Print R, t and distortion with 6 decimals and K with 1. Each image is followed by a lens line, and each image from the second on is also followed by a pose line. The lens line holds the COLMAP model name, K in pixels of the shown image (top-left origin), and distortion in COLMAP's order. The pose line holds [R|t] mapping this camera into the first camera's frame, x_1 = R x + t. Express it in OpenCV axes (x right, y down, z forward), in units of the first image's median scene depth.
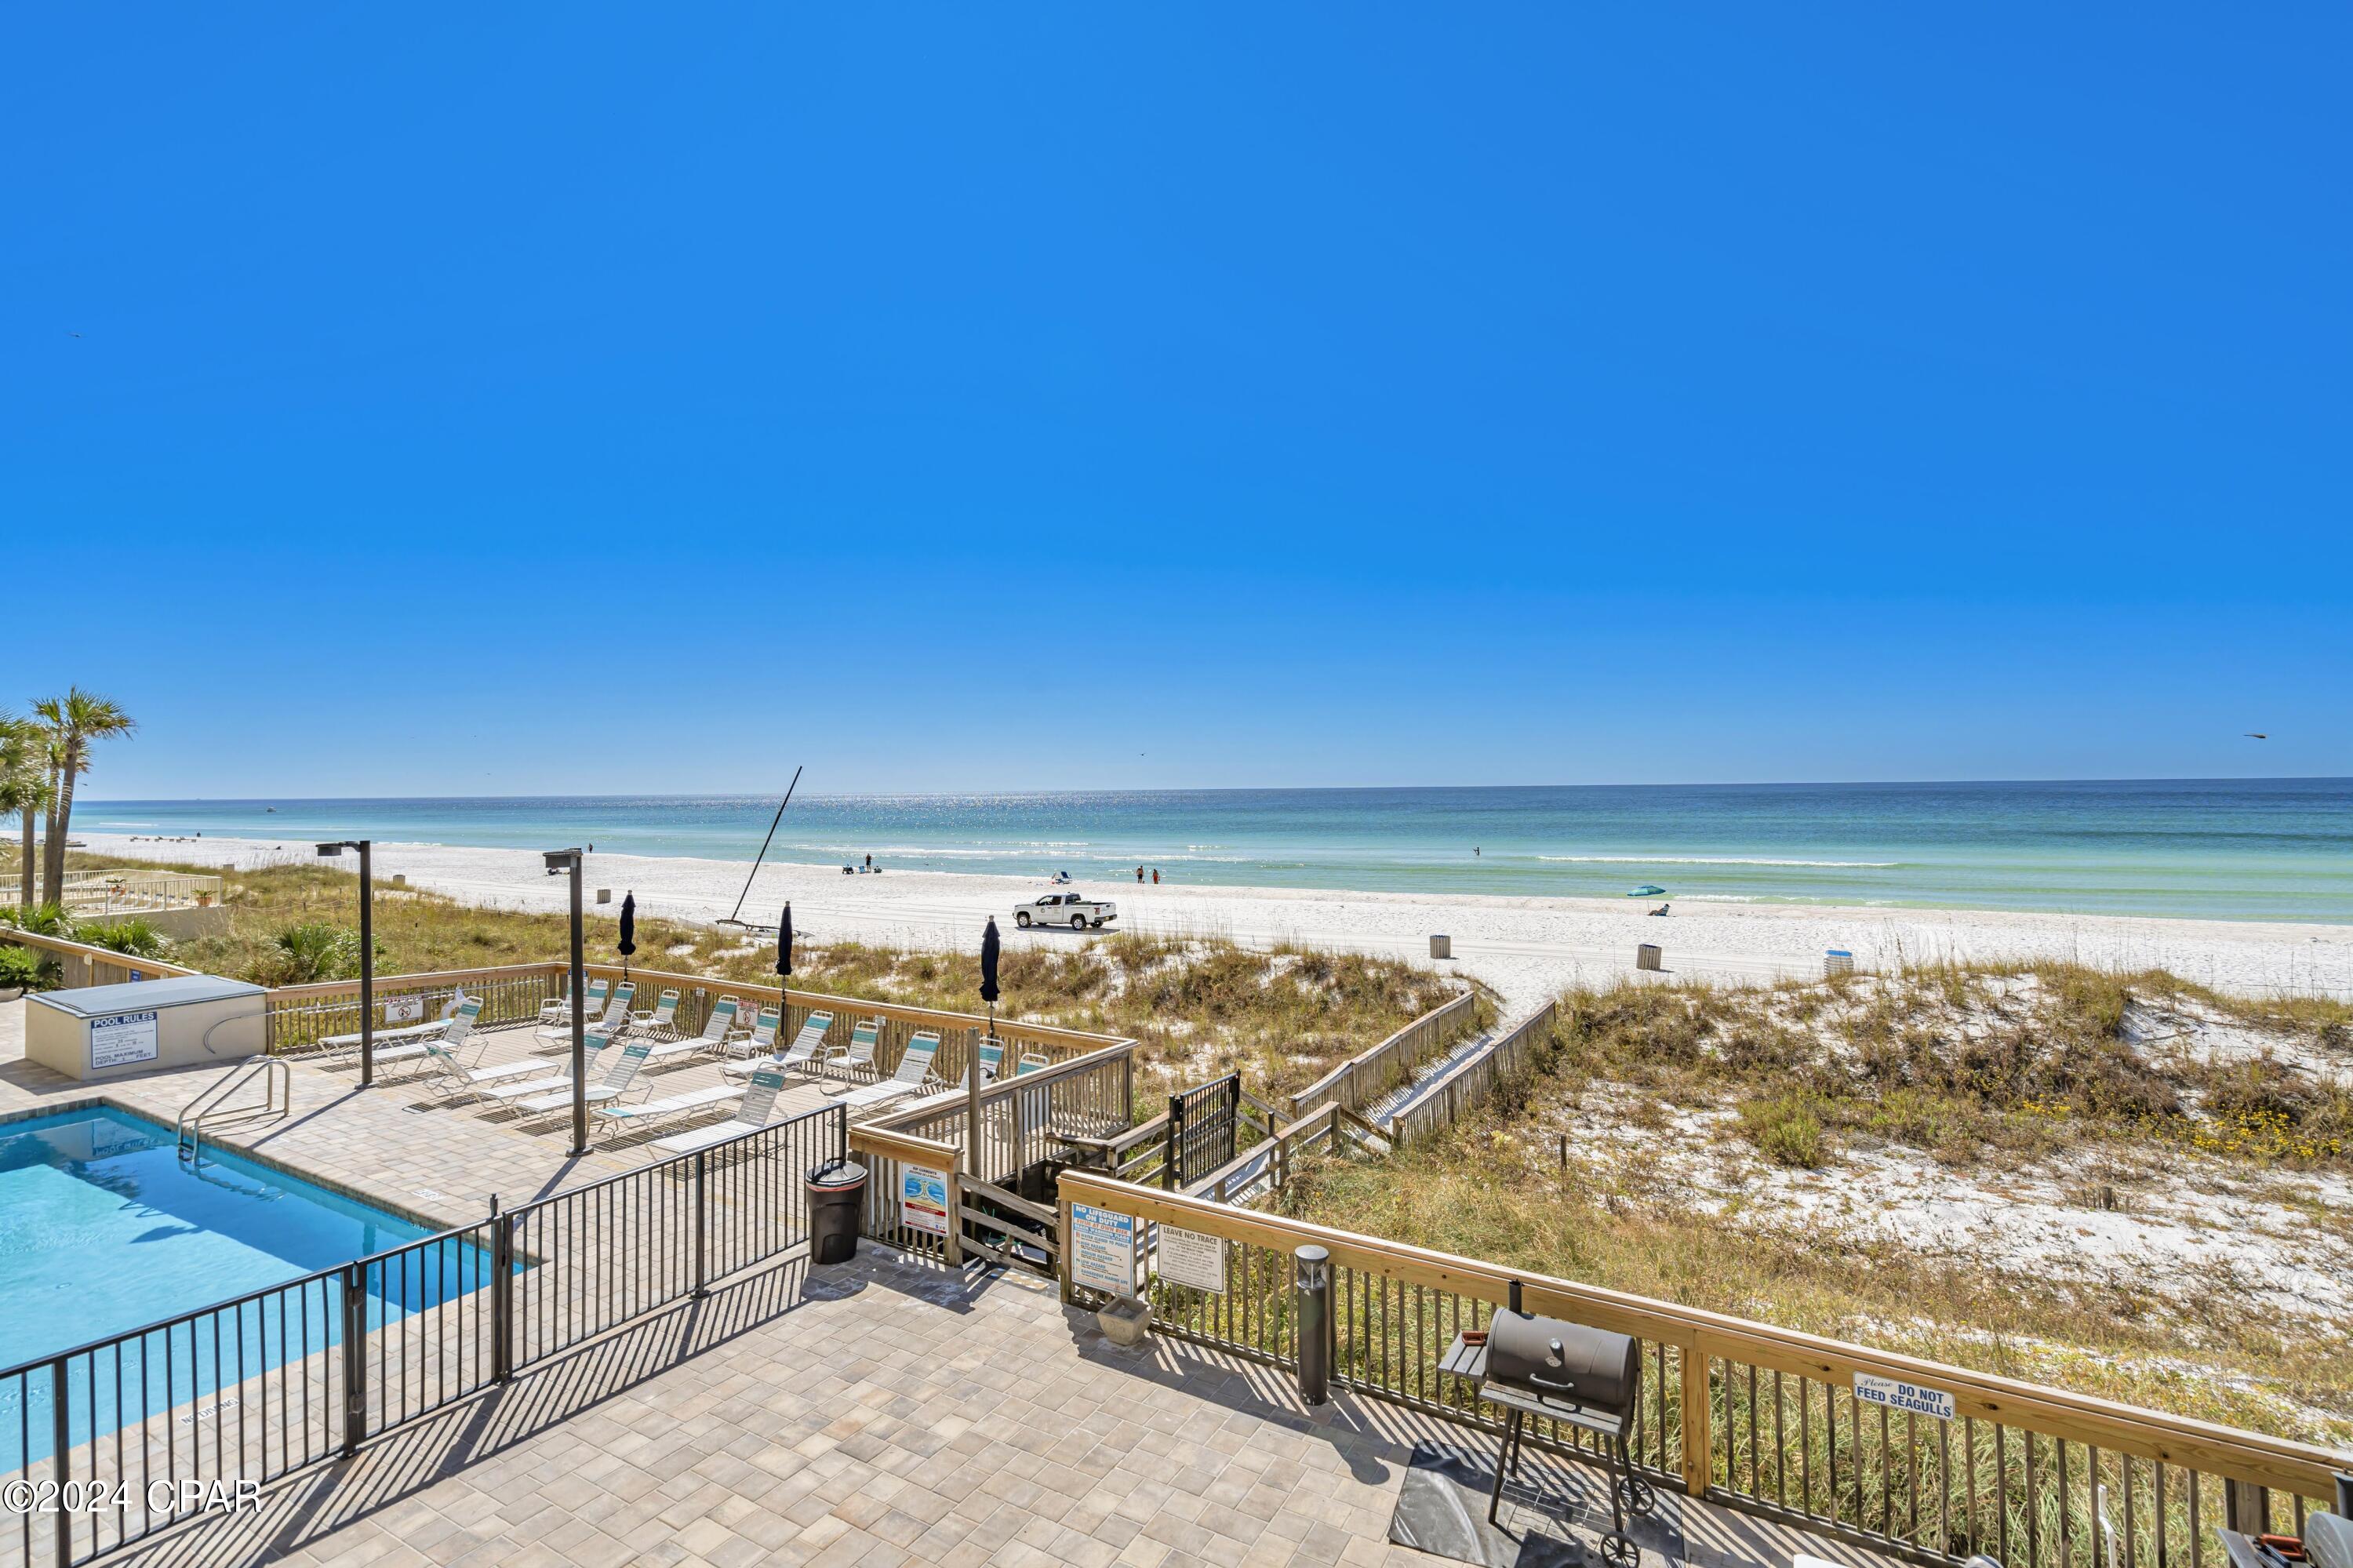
lens RADIAL K [[1078.4, 0, 1160.7], [0, 1078.4, 815.3], [0, 0, 1]] dist [-0.000937, -0.000466]
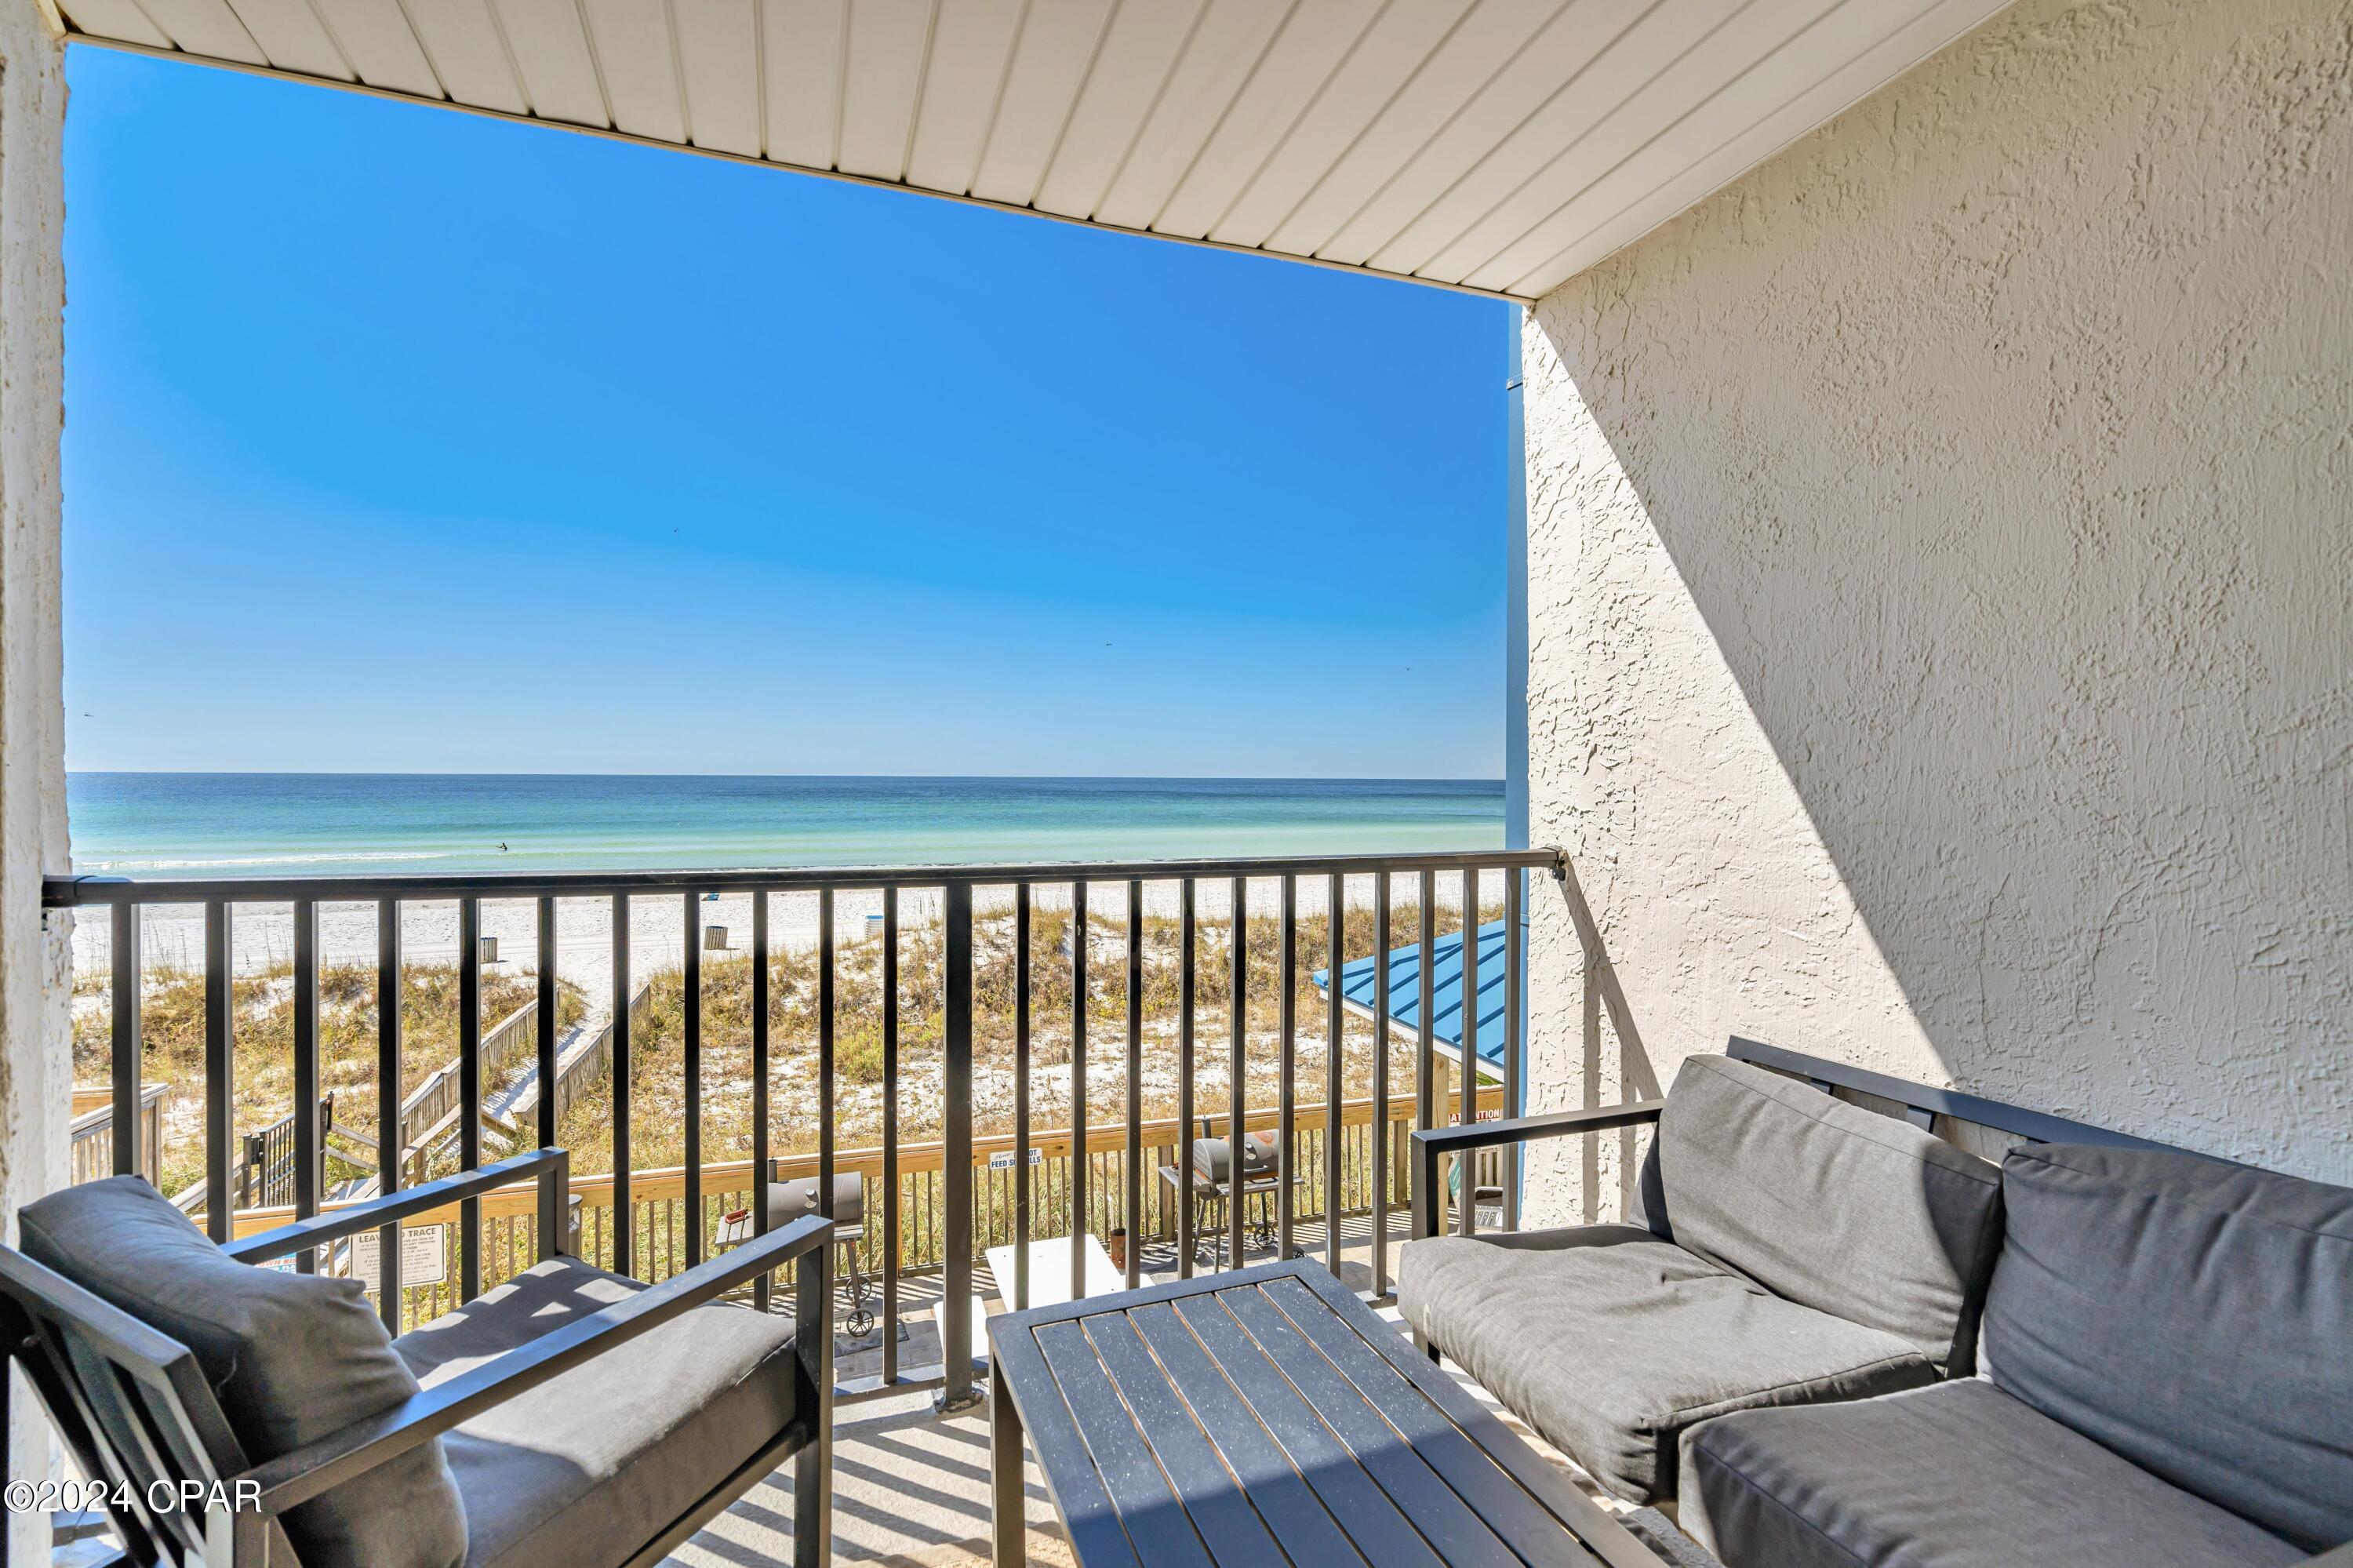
lens RADIAL K [[1078.4, 0, 1179.7], [0, 1078.4, 794.8], [0, 0, 1]] dist [-0.000937, -0.000466]
pose [[0.647320, 0.005132, 0.762201, -0.119340], [0.003160, 0.999951, -0.009417, 0.003942], [-0.762212, 0.008505, 0.647272, -0.072813]]
